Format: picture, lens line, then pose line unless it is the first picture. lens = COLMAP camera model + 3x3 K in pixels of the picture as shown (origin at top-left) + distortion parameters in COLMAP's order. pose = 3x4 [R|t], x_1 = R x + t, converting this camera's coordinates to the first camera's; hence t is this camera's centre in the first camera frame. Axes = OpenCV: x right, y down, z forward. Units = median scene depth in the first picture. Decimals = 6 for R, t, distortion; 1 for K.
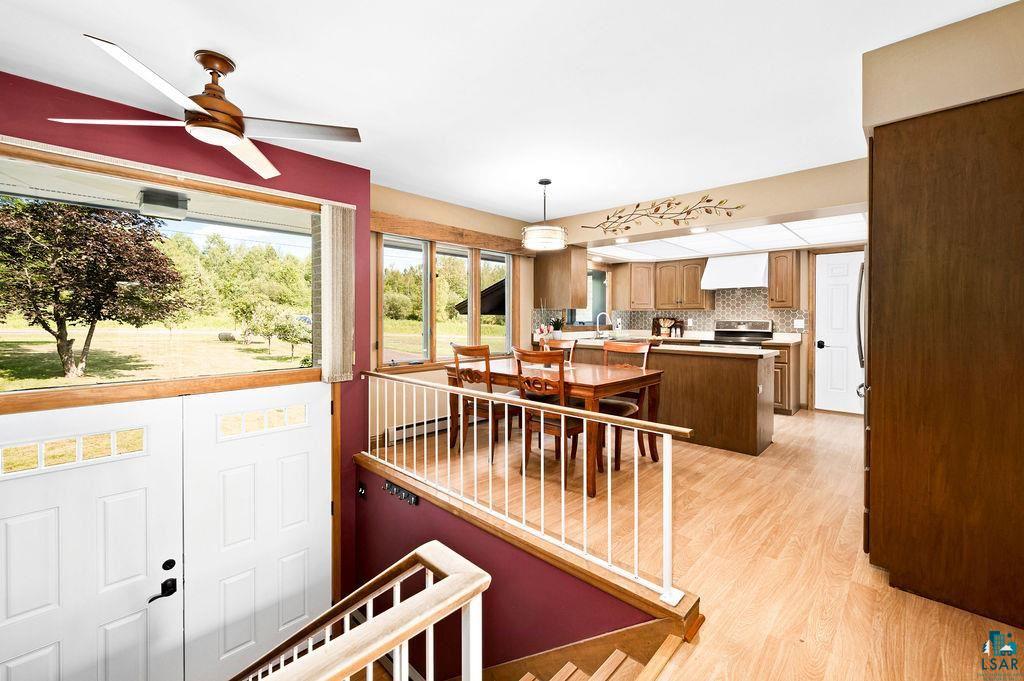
lens RADIAL K [[418.7, 0, 514.7], [0, 418.7, 322.9], [0, 0, 1]] dist [0.001550, 0.000347]
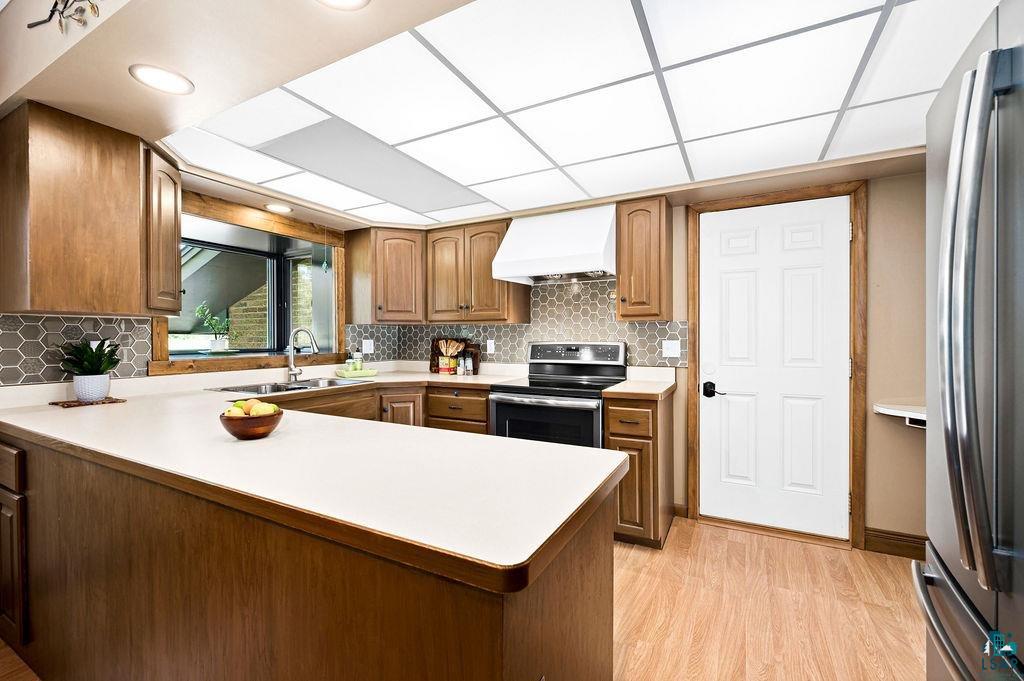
lens RADIAL K [[435.6, 0, 514.2], [0, 435.6, 340.5], [0, 0, 1]] dist [-0.000787, -0.001249]
pose [[0.963432, -0.005688, 0.267893, 0.344019], [0.007299, 0.999961, -0.005017, -0.006952], [-0.267854, 0.006789, 0.963435, 0.528058]]
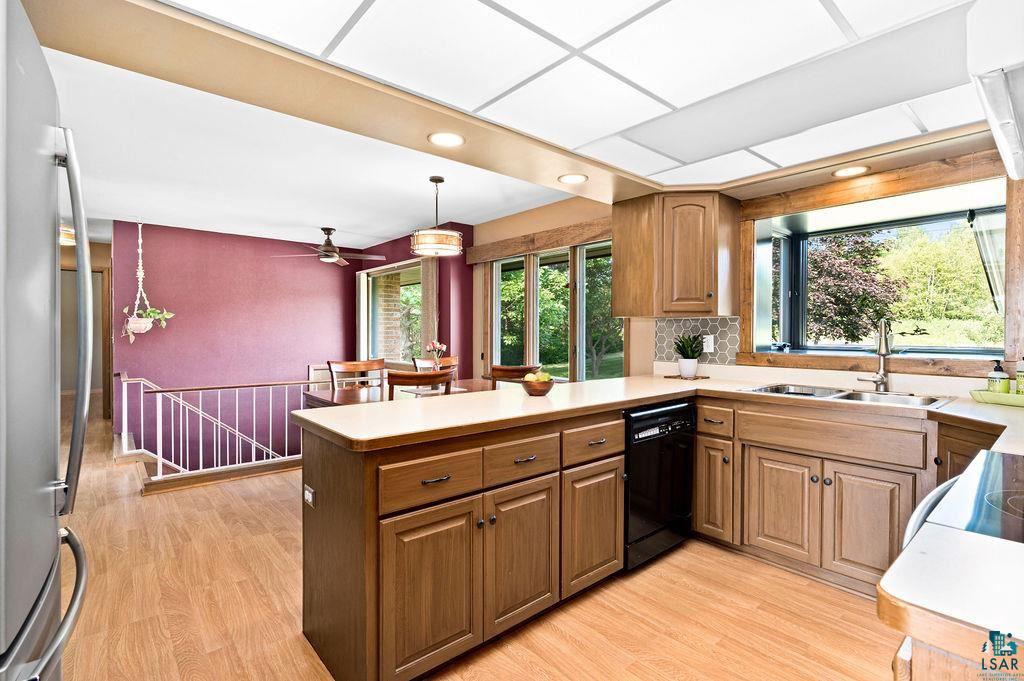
lens RADIAL K [[472.6, 0, 520.1], [0, 472.6, 340.1], [0, 0, 1]] dist [0.002690, 0.000864]
pose [[-0.090604, 0.013373, -0.995797, 0.696973], [-0.007785, 0.999870, 0.014136, -0.012025], [0.995857, 0.009033, -0.090488, 0.831233]]
